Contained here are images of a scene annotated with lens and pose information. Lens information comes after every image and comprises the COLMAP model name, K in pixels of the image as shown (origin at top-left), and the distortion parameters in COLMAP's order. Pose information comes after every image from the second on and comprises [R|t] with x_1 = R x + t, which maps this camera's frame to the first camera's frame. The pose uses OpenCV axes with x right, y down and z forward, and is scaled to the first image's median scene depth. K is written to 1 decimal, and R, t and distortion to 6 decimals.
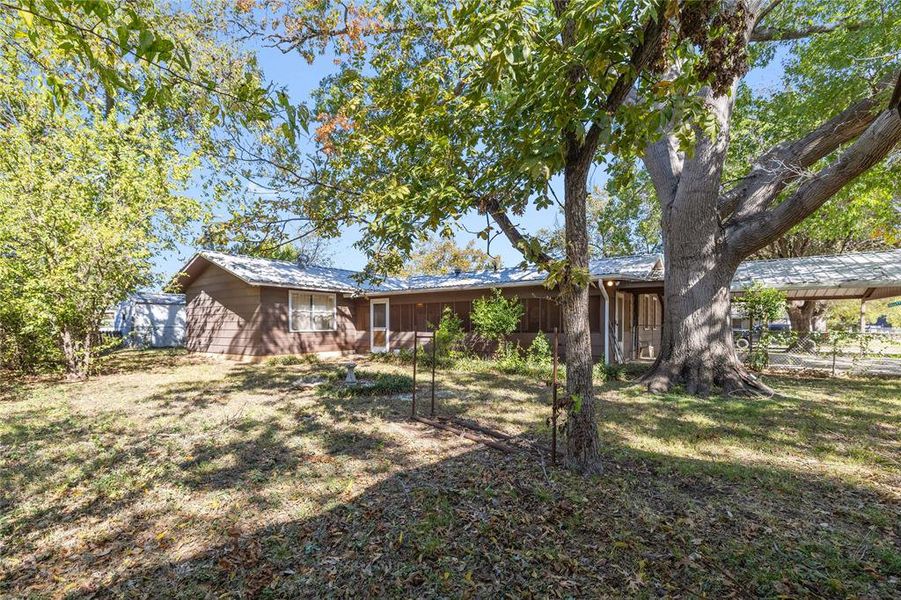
lens RADIAL K [[406.7, 0, 454.9], [0, 406.7, 323.4], [0, 0, 1]] dist [0.000575, 0.000089]
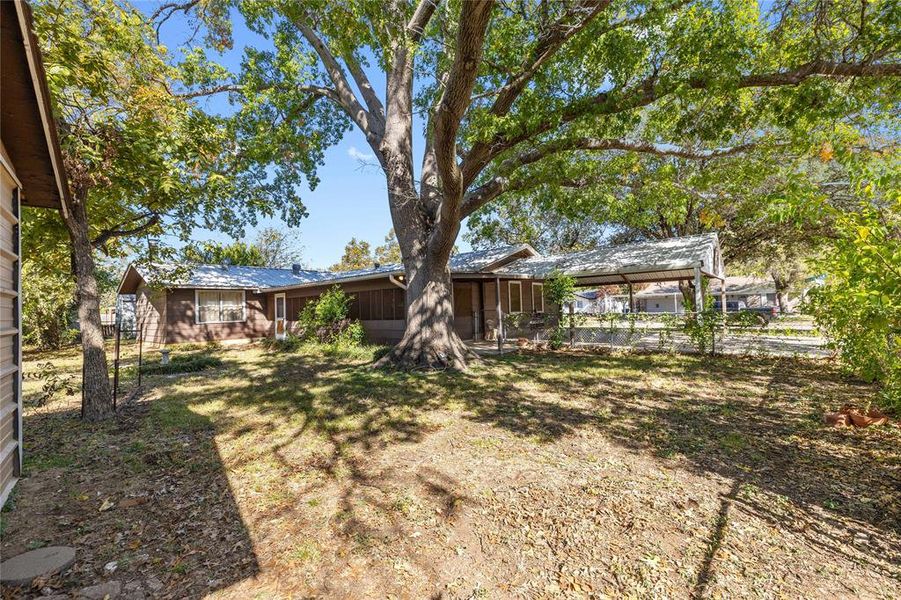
lens RADIAL K [[406.7, 0, 448.0], [0, 406.7, 297.1], [0, 0, 1]] dist [0.000575, 0.000089]
pose [[0.989793, -0.033693, -0.138470, 0.814496], [0.030837, 0.999266, -0.022716, -0.014028], [0.139134, 0.018214, 0.990106, -0.167089]]
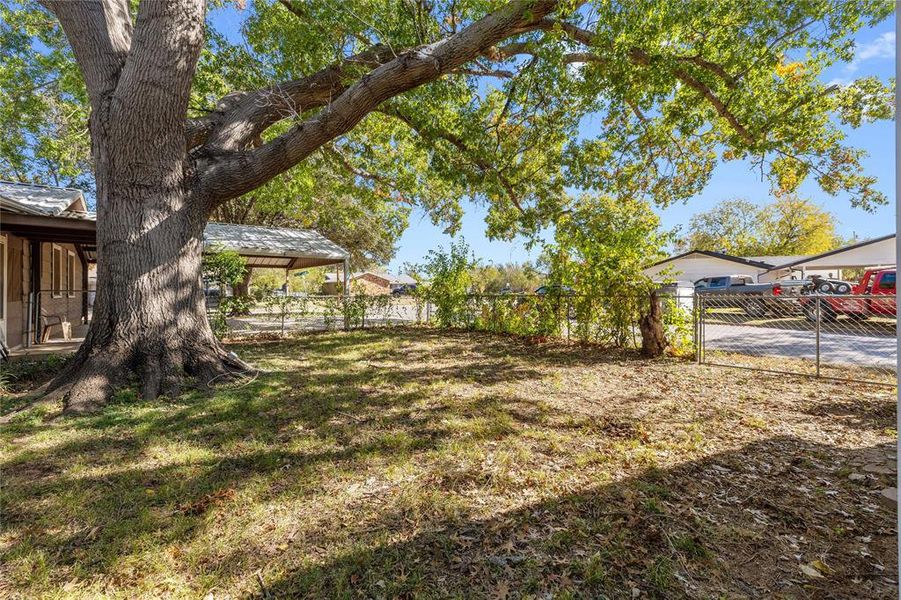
lens RADIAL K [[382.5, 0, 451.1], [0, 382.5, 290.9], [0, 0, 1]] dist [0.000675, -0.000496]
pose [[0.321954, -0.002738, 0.946751, 0.142505], [-0.000485, 0.999995, 0.003057, 0.005346], [-0.946755, -0.001444, 0.321952, 0.311212]]
